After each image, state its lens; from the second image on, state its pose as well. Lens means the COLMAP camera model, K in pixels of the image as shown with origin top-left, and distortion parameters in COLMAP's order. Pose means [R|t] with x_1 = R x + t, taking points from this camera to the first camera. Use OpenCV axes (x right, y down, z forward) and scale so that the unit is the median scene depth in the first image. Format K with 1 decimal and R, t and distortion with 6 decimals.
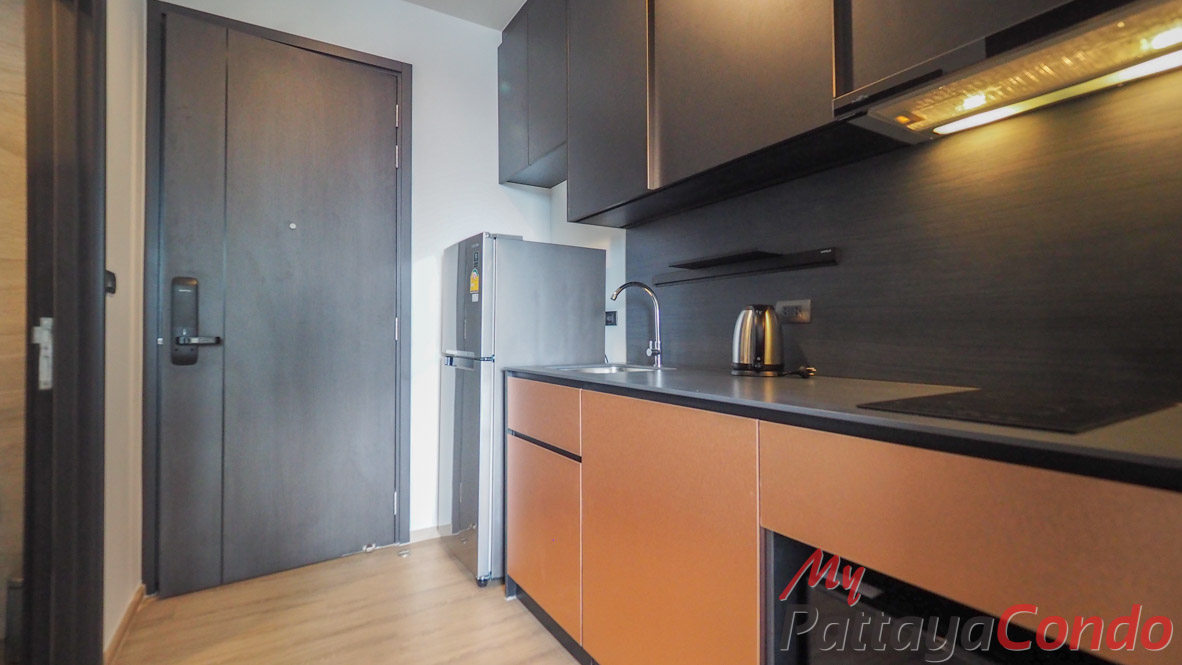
lens RADIAL K [[522.1, 0, 591.0], [0, 522.1, 332.5], [0, 0, 1]] dist [0.000138, -0.000057]
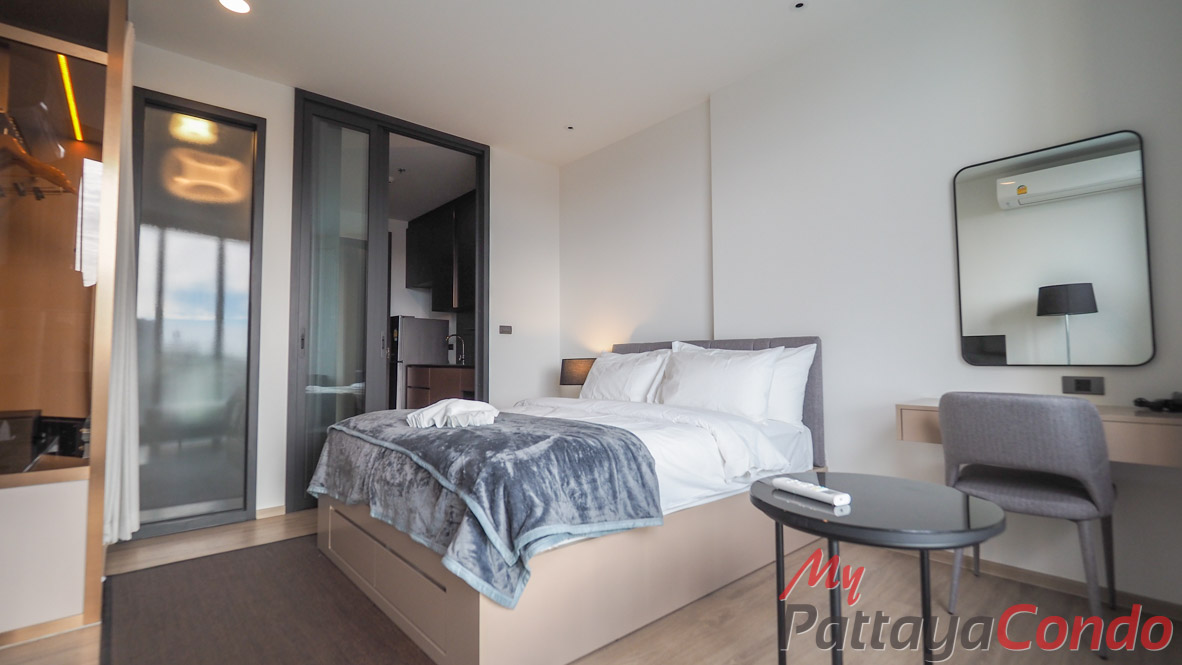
lens RADIAL K [[522.1, 0, 591.0], [0, 522.1, 332.5], [0, 0, 1]] dist [0.000138, -0.000057]
pose [[0.985366, 0.008914, 0.170221, 0.295142], [-0.001273, 0.998989, -0.044945, 0.017439], [-0.170449, 0.044071, 0.984380, -1.724529]]
